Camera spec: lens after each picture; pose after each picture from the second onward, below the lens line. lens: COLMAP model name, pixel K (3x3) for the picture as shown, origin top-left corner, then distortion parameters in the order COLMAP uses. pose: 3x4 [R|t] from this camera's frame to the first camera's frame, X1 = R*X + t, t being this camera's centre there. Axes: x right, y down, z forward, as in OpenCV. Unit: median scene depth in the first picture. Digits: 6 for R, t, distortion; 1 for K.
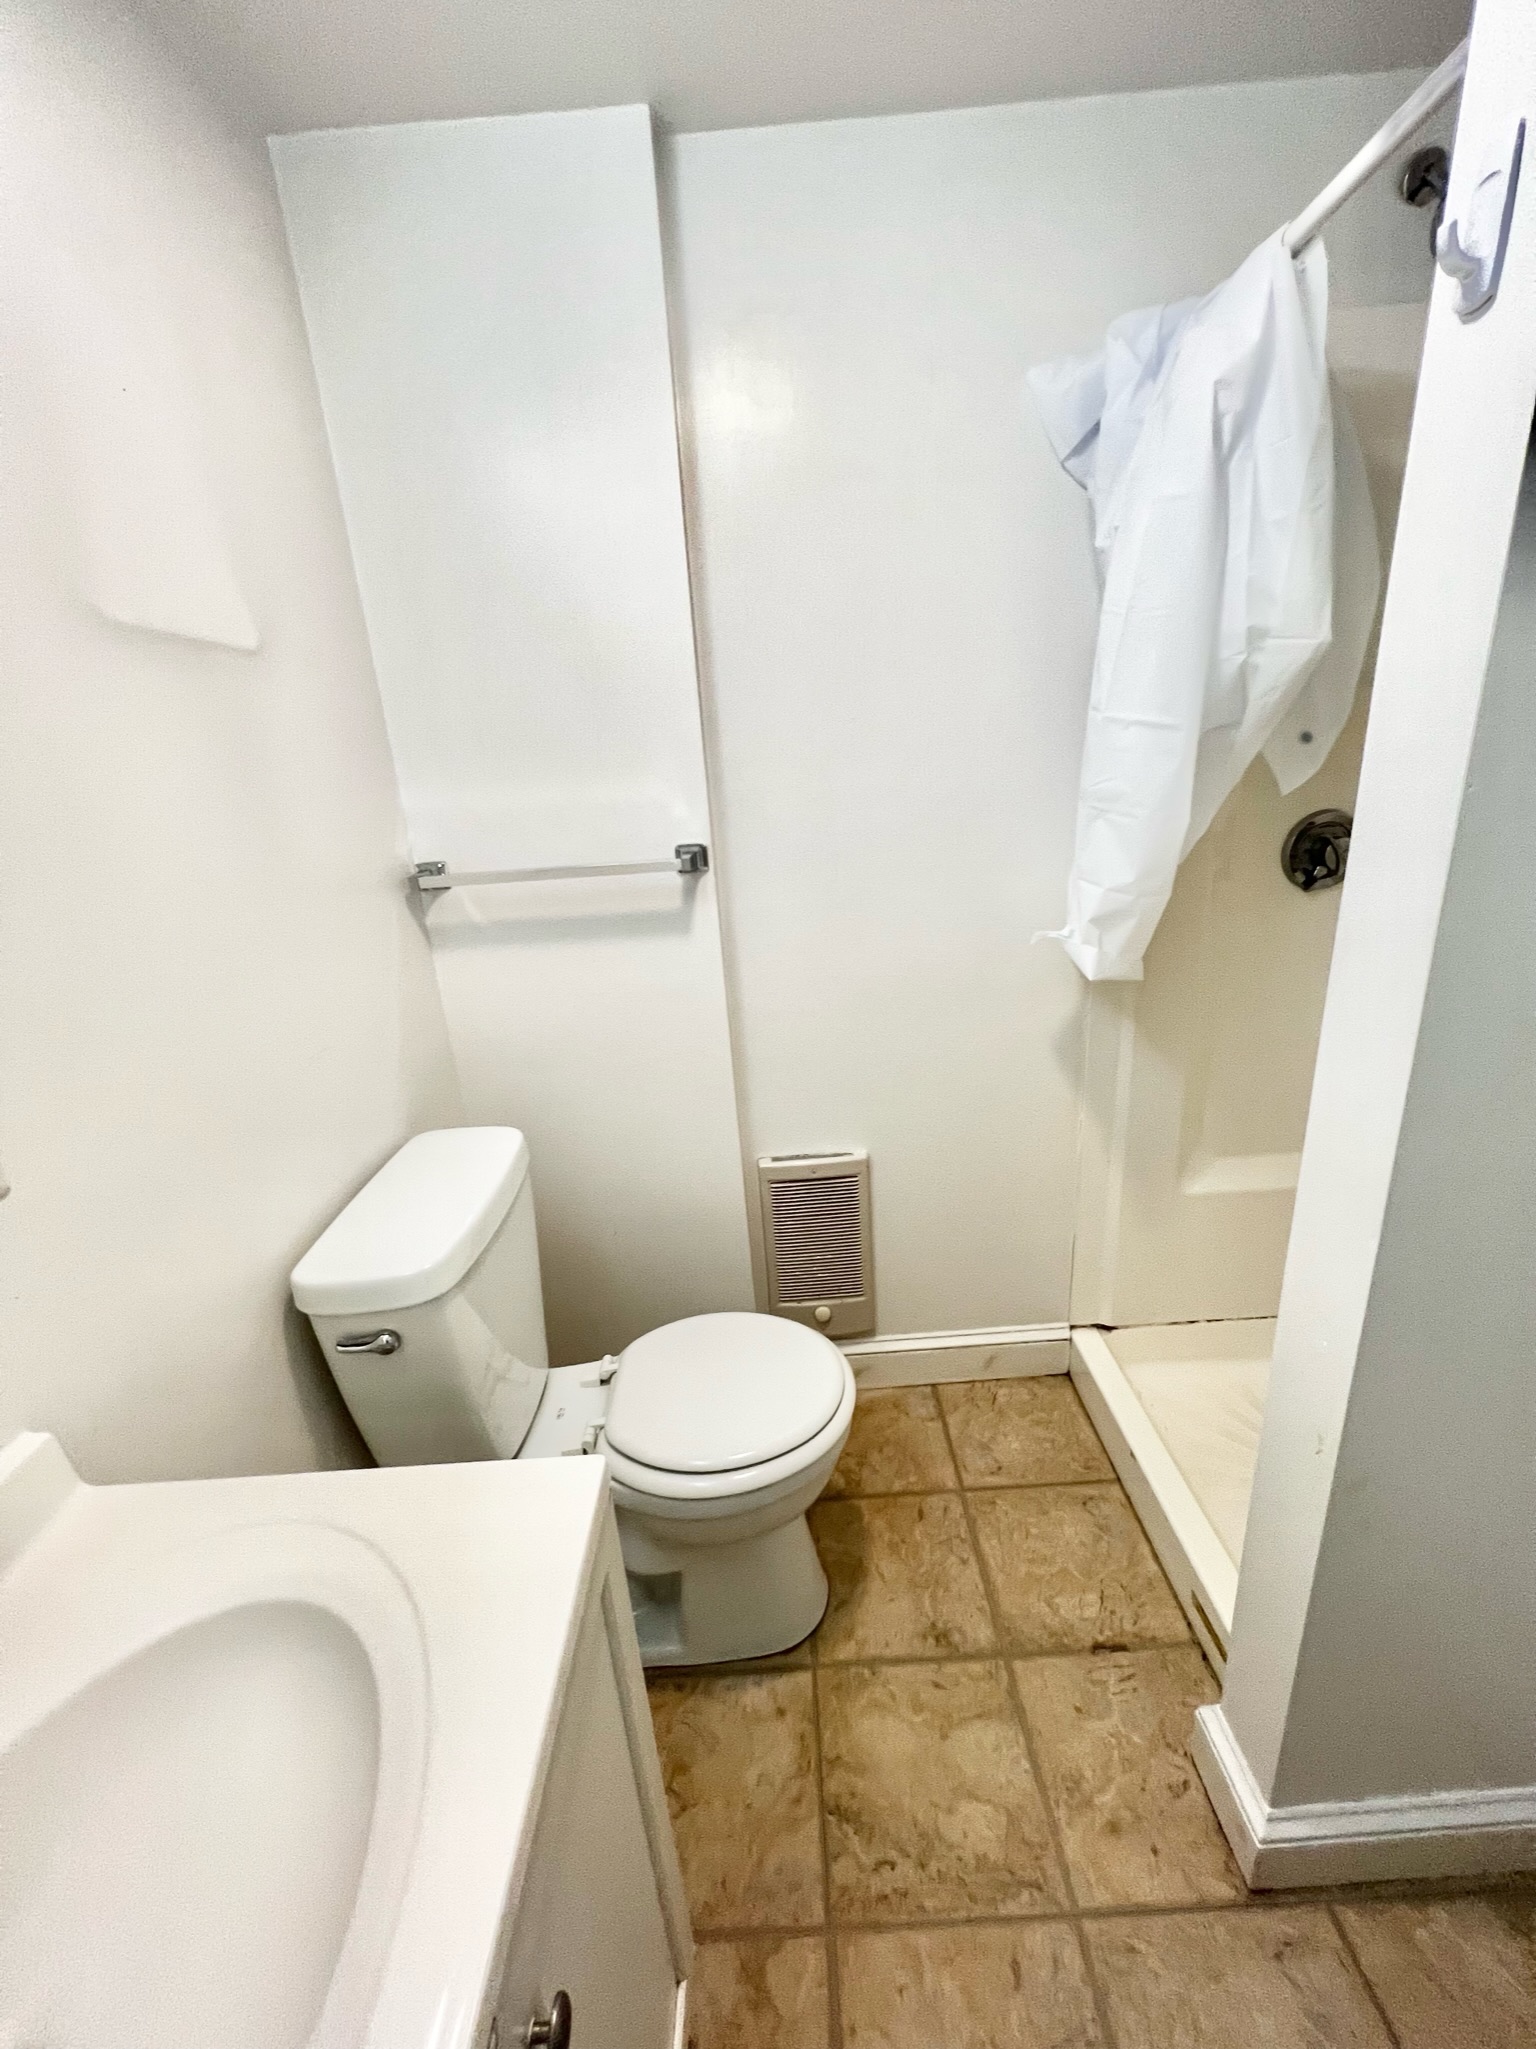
lens RADIAL K [[816.2, 0, 768.0], [0, 816.2, 1024.5], [0, 0, 1]] dist [-0.002685, 0.000680]
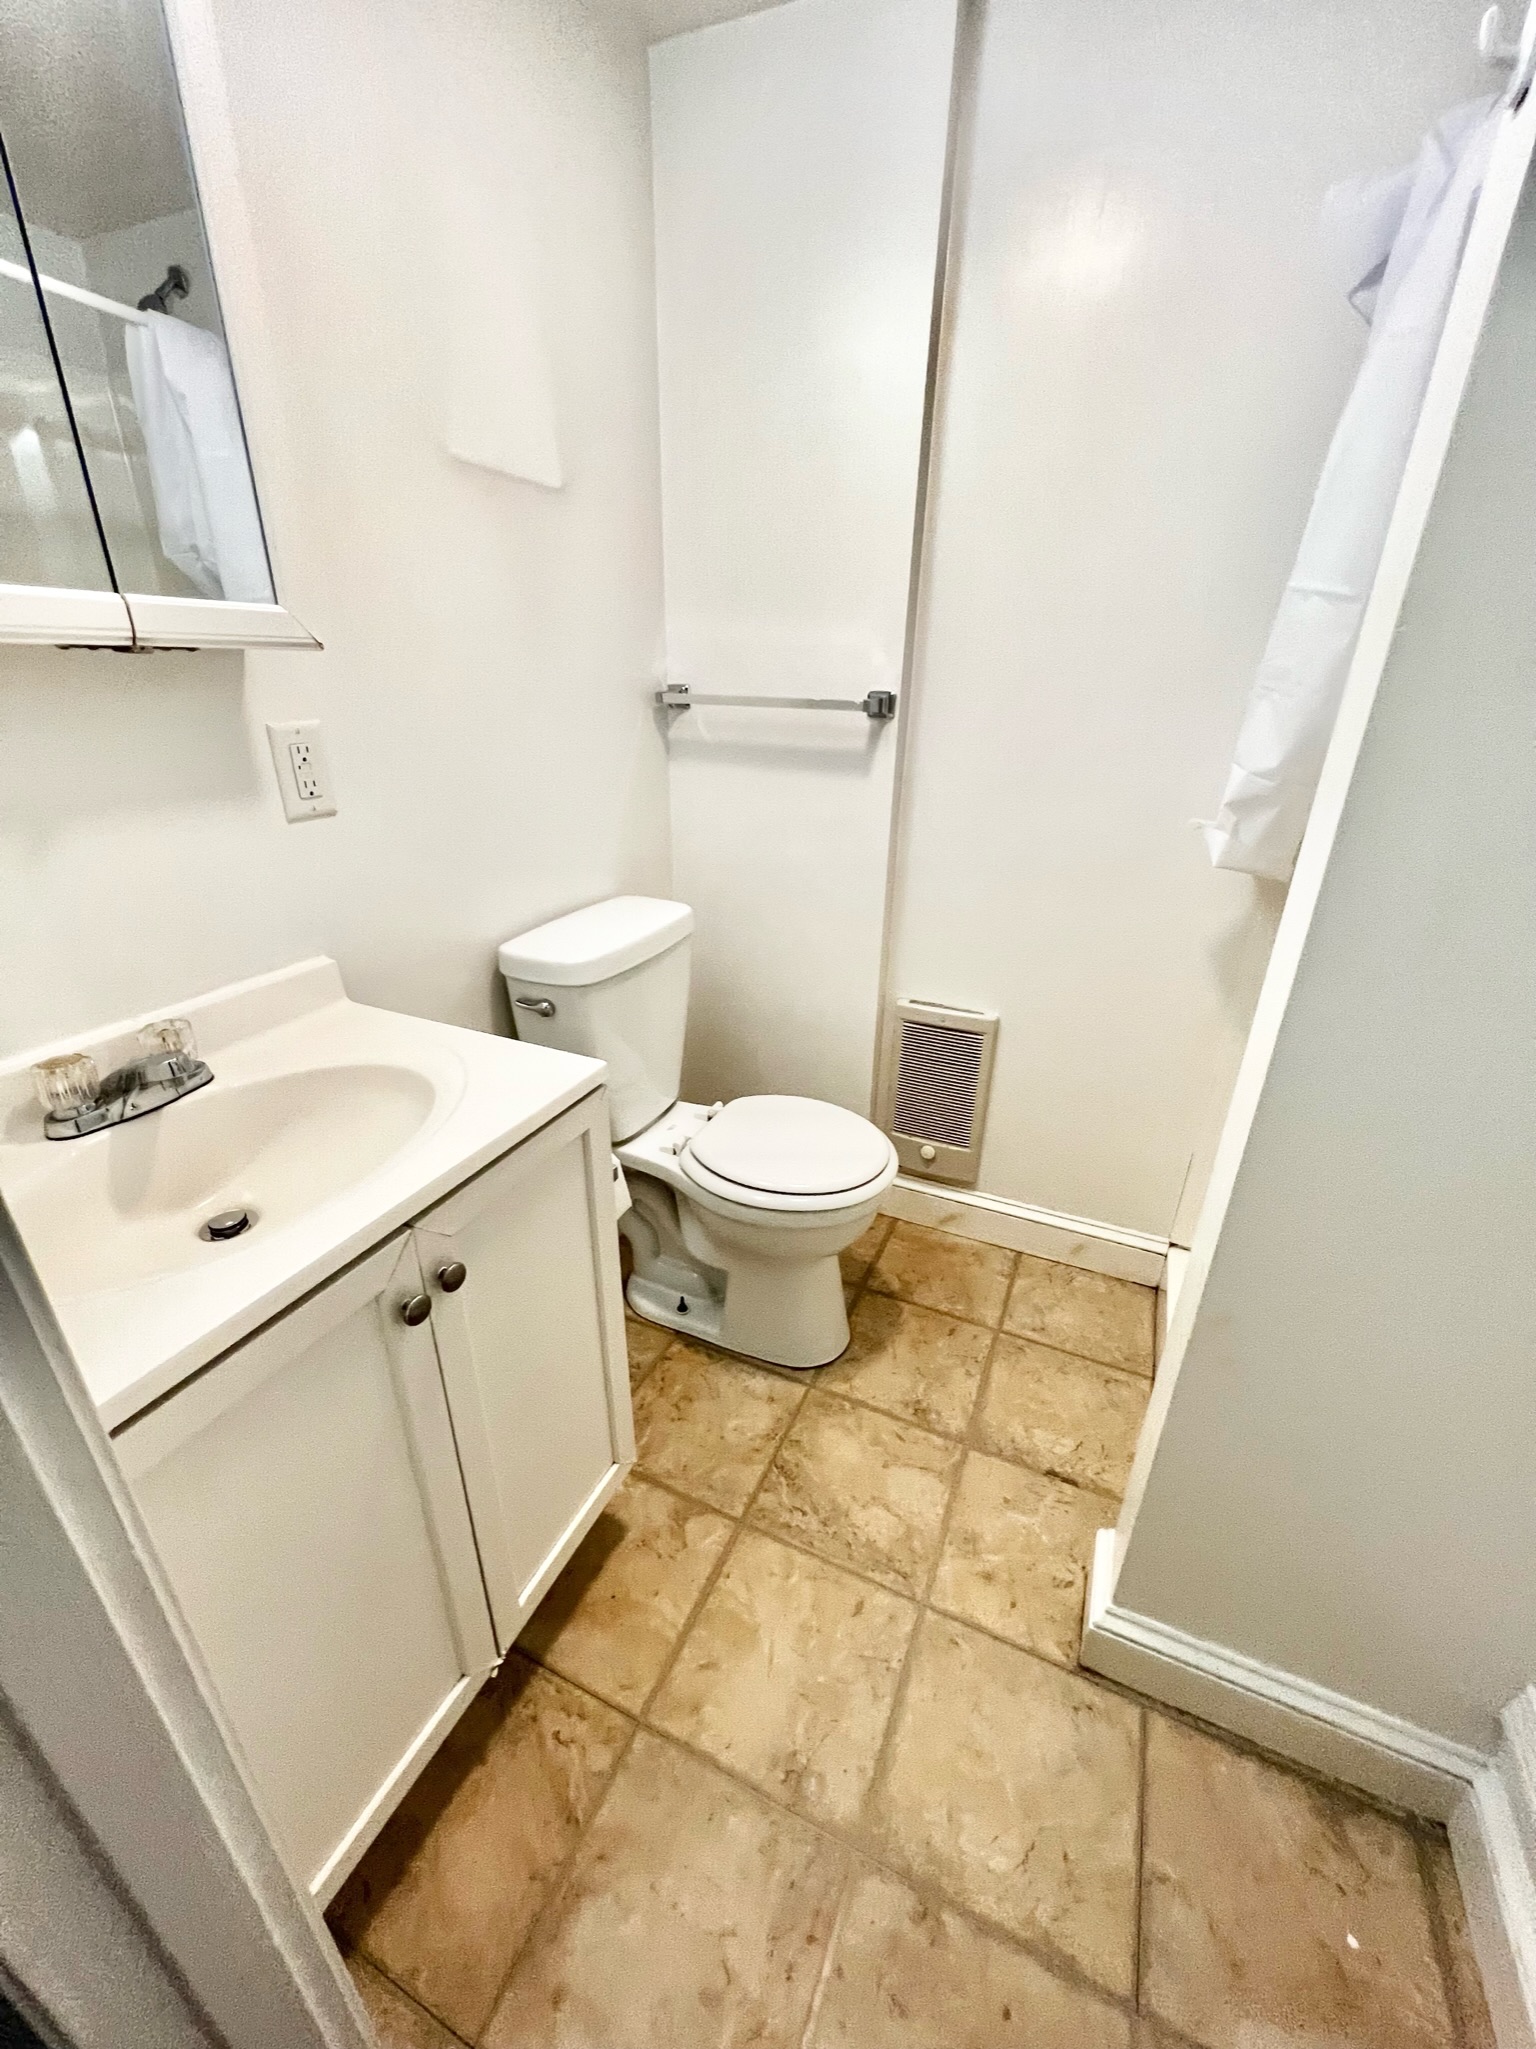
lens RADIAL K [[816.2, 0, 768.0], [0, 816.2, 1024.5], [0, 0, 1]] dist [-0.002685, 0.000680]
pose [[0.903038, 0.248481, -0.350399, 0.294087], [-0.210950, 0.967105, 0.142157, 0.103297], [0.374196, -0.054457, 0.925749, -0.127752]]
